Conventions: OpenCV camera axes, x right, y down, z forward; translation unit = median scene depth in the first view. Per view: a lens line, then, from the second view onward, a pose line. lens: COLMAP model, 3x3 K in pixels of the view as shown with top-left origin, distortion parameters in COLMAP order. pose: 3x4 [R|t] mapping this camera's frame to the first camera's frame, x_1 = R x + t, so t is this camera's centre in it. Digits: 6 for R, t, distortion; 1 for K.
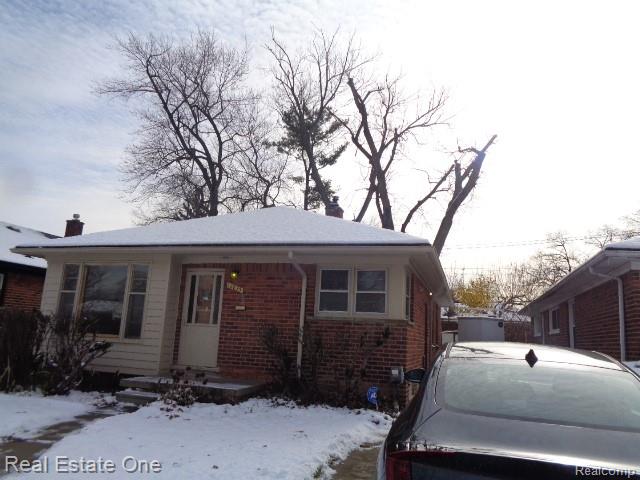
lens RADIAL K [[485.4, 0, 321.4], [0, 485.4, 241.7], [0, 0, 1]] dist [0.009068, 0.005857]
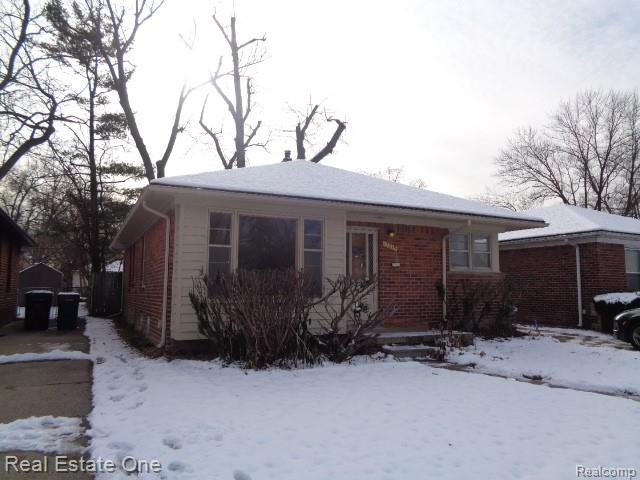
lens RADIAL K [[485.4, 0, 319.8], [0, 485.4, 240.4], [0, 0, 1]] dist [0.009068, 0.005857]
pose [[0.737321, 0.022928, 0.675153, -1.013643], [-0.102550, 0.991640, 0.078318, 0.012489], [-0.667713, -0.126982, 0.733509, 0.308941]]
